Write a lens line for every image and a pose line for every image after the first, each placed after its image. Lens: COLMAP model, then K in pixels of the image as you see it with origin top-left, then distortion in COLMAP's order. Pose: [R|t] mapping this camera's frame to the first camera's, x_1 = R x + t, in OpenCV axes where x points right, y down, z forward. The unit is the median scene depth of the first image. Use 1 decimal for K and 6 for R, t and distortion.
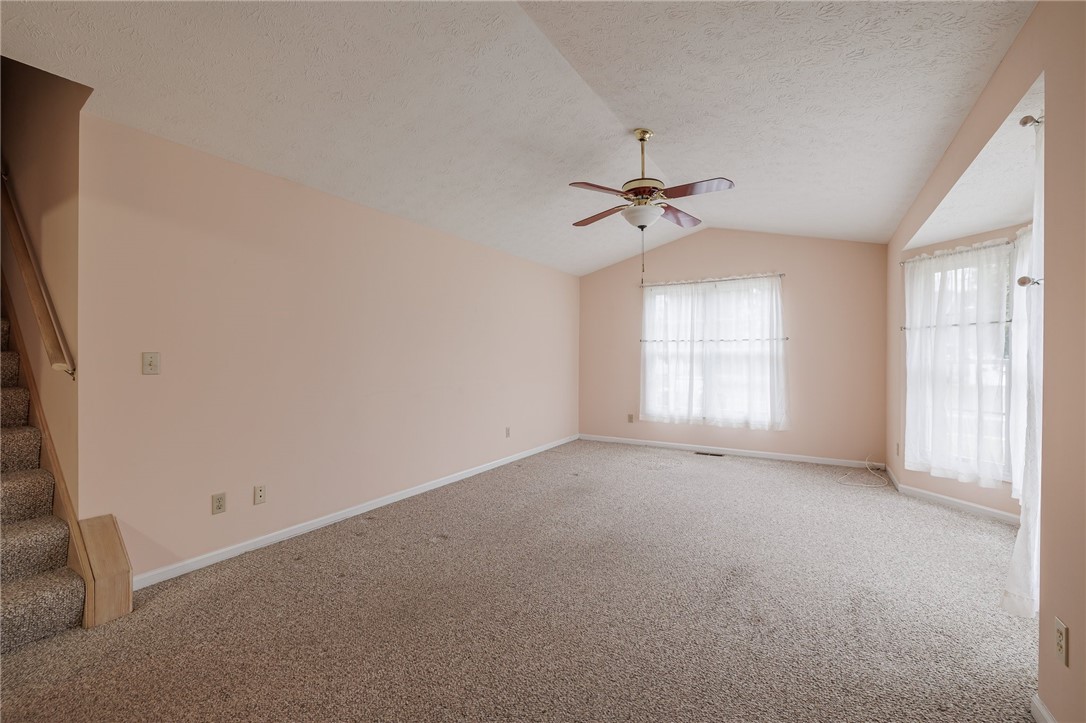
lens RADIAL K [[456.0, 0, 539.2], [0, 456.0, 361.4], [0, 0, 1]] dist [-0.002517, 0.000101]
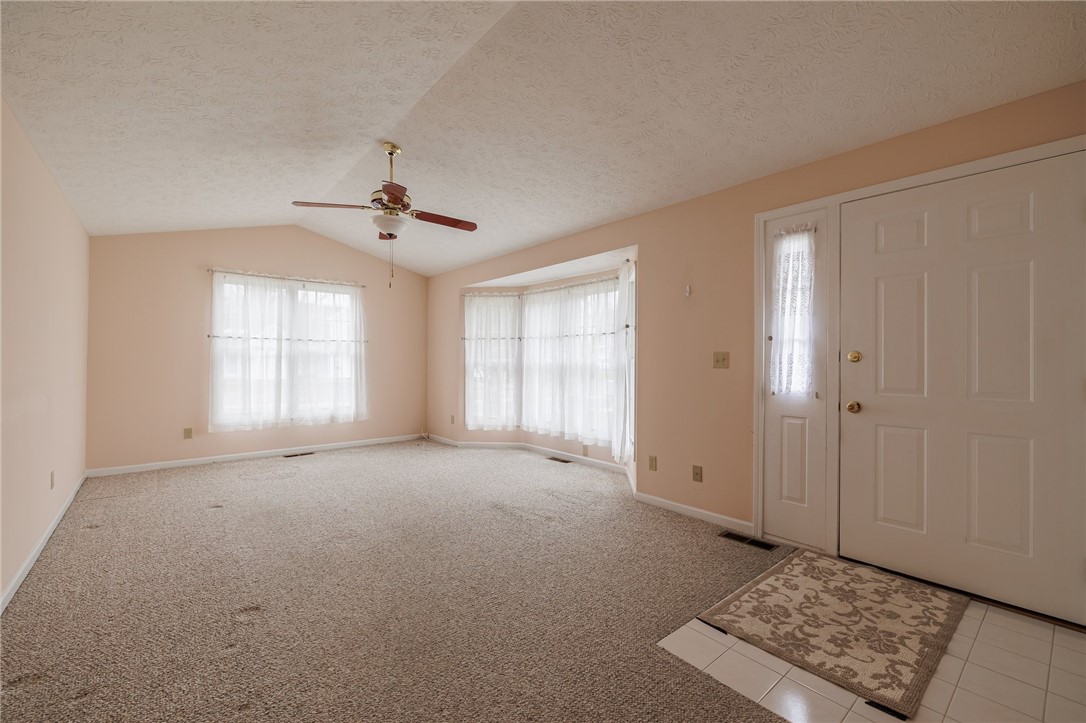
lens RADIAL K [[456.0, 0, 542.2], [0, 456.0, 359.0], [0, 0, 1]] dist [-0.002517, 0.000101]
pose [[0.315503, 0.001627, 0.948923, -0.416351], [0.004318, 0.999986, -0.003150, 0.001341], [-0.948915, 0.005092, 0.315491, 0.196108]]
